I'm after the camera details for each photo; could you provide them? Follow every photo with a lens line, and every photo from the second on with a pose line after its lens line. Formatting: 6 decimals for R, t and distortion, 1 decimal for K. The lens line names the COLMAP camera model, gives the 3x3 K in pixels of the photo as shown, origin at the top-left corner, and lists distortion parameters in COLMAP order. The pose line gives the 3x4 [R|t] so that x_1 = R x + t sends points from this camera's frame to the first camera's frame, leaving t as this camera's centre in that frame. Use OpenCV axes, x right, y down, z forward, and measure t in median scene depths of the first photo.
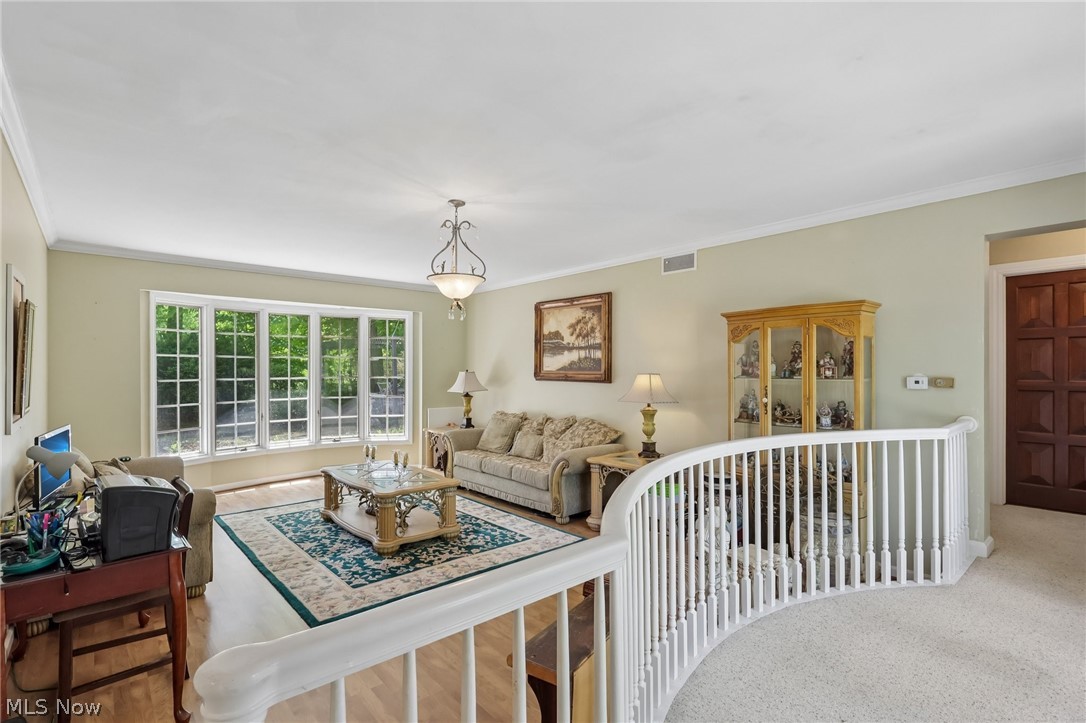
lens RADIAL K [[512.3, 0, 546.3], [0, 512.3, 374.5], [0, 0, 1]] dist [-0.002274, 0.003630]
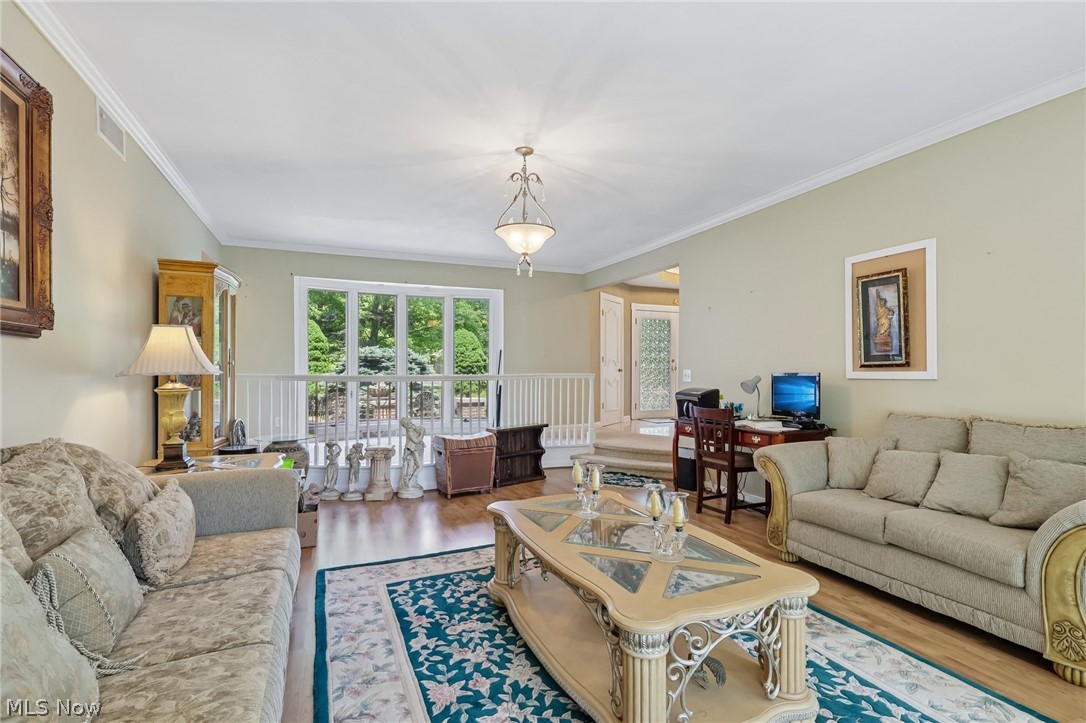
lens RADIAL K [[512.3, 0, 542.0], [0, 512.3, 363.8], [0, 0, 1]] dist [-0.002274, 0.003630]
pose [[-0.944772, -0.000441, 0.327728, -0.345317], [0.000182, 0.999998, 0.001870, 0.035725], [-0.327728, 0.001826, -0.944770, 1.261973]]
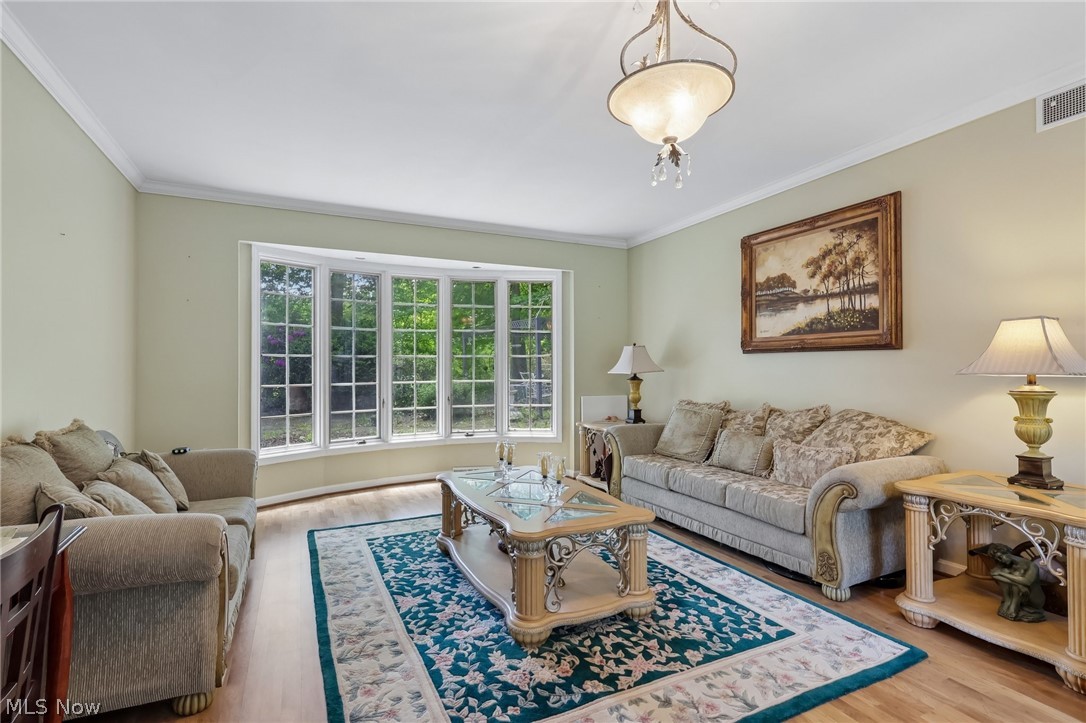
lens RADIAL K [[512.3, 0, 541.2], [0, 512.3, 366.6], [0, 0, 1]] dist [-0.002274, 0.003630]
pose [[0.960786, -0.006896, -0.277205, -0.107043], [0.002930, 0.999887, -0.014721, 0.045432], [0.277275, 0.013331, 0.960698, 0.347429]]
